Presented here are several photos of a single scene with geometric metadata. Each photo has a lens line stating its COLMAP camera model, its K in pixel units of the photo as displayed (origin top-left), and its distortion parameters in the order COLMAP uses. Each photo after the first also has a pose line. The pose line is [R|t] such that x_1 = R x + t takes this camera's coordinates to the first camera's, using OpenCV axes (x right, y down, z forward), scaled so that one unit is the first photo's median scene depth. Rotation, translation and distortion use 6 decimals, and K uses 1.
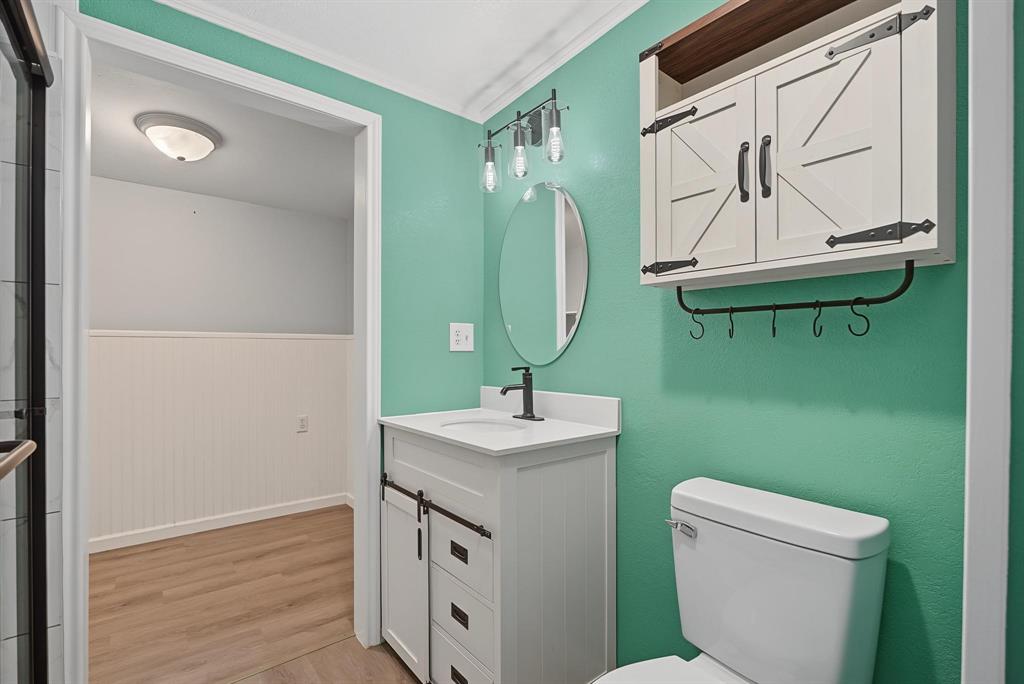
lens RADIAL K [[458.4, 0, 508.7], [0, 458.4, 347.5], [0, 0, 1]] dist [-0.008385, 0.000600]
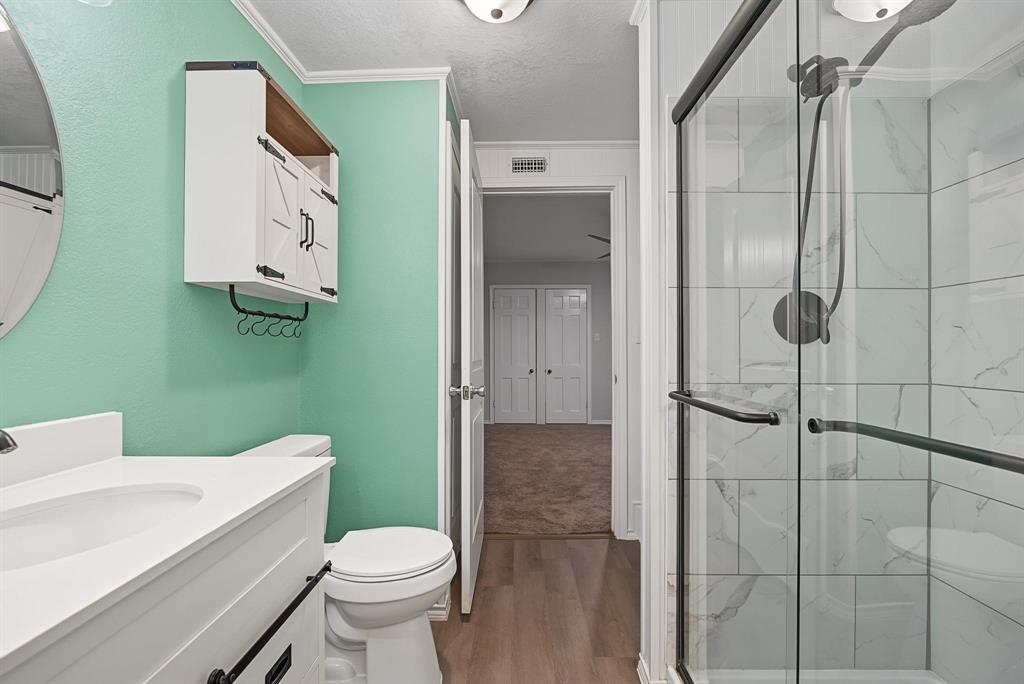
lens RADIAL K [[458.4, 0, 508.7], [0, 458.4, 347.5], [0, 0, 1]] dist [-0.008385, 0.000600]
pose [[-0.761125, 0.004278, 0.648591, -0.746353], [-0.000207, 0.999977, -0.006838, 0.017350], [-0.648605, -0.005339, -0.761106, 1.280982]]
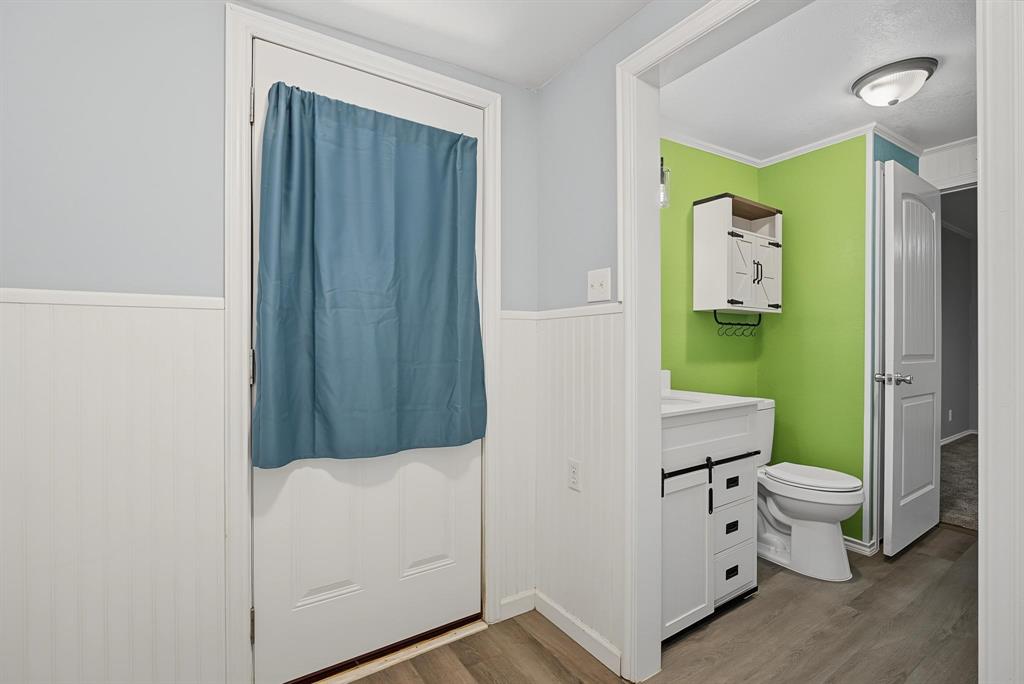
lens RADIAL K [[454.8, 0, 508.3], [0, 454.8, 343.5], [0, 0, 1]] dist [-0.014099, 0.000146]
pose [[0.104914, -0.001344, 0.994480, -1.607257], [-0.007630, 0.999969, 0.002156, 0.016239], [-0.994452, -0.007814, 0.104900, 1.571831]]
